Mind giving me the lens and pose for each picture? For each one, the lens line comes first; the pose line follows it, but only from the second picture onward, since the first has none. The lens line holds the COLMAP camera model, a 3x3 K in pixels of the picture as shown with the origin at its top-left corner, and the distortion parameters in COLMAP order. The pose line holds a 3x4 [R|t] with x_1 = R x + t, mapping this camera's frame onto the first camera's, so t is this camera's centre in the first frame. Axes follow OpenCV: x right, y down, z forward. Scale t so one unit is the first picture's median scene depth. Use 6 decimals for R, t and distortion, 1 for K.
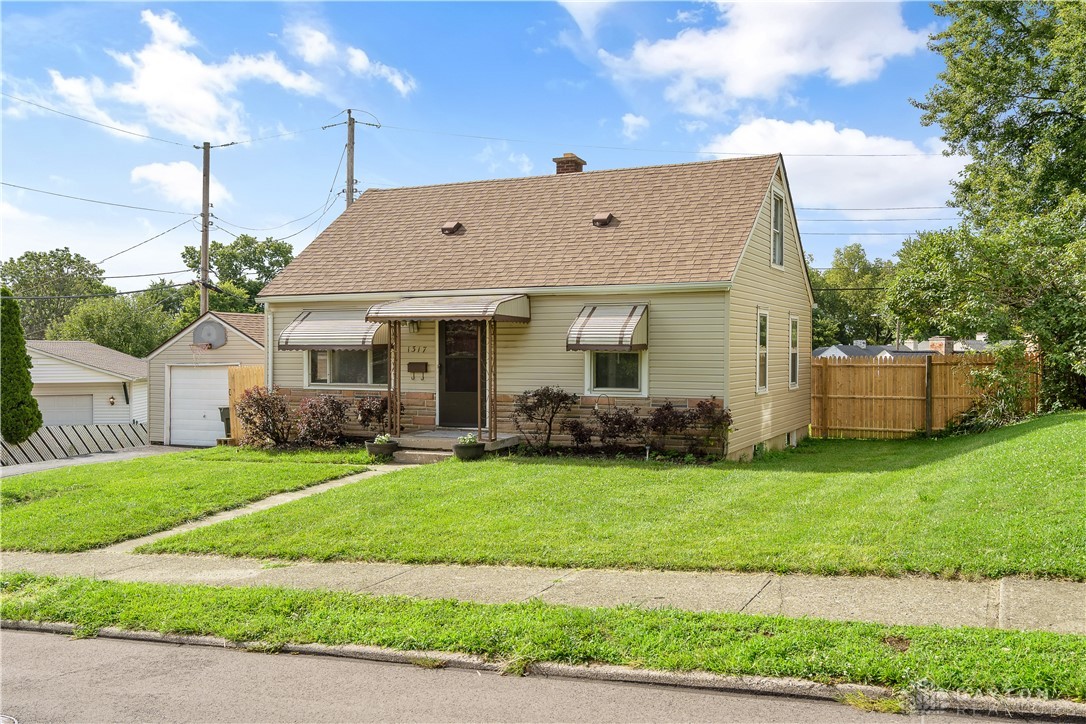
lens RADIAL K [[972.4, 0, 547.2], [0, 972.4, 342.0], [0, 0, 1]] dist [0.000894, 0.003093]
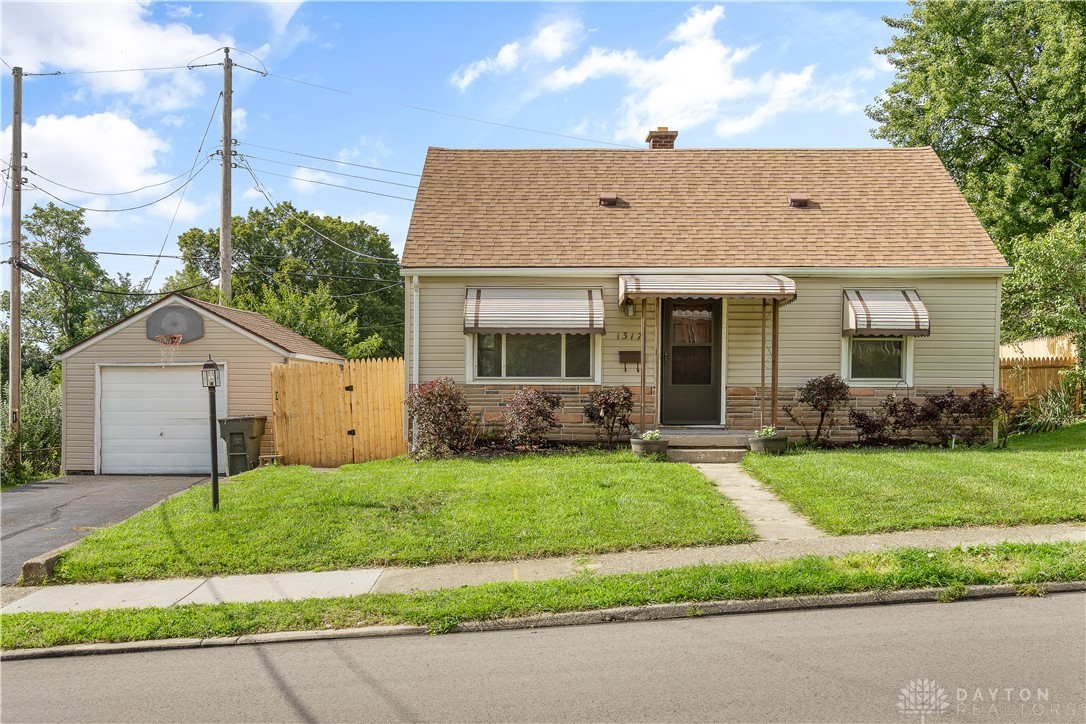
lens RADIAL K [[1122.4, 0, 546.9], [0, 1122.4, 395.1], [0, 0, 1]] dist [0.019122, 0.000000]
pose [[0.913981, 0.002060, 0.405753, -0.581767], [-0.006524, 0.999932, 0.009620, 0.049035], [-0.405705, -0.011439, 0.913932, 0.123867]]
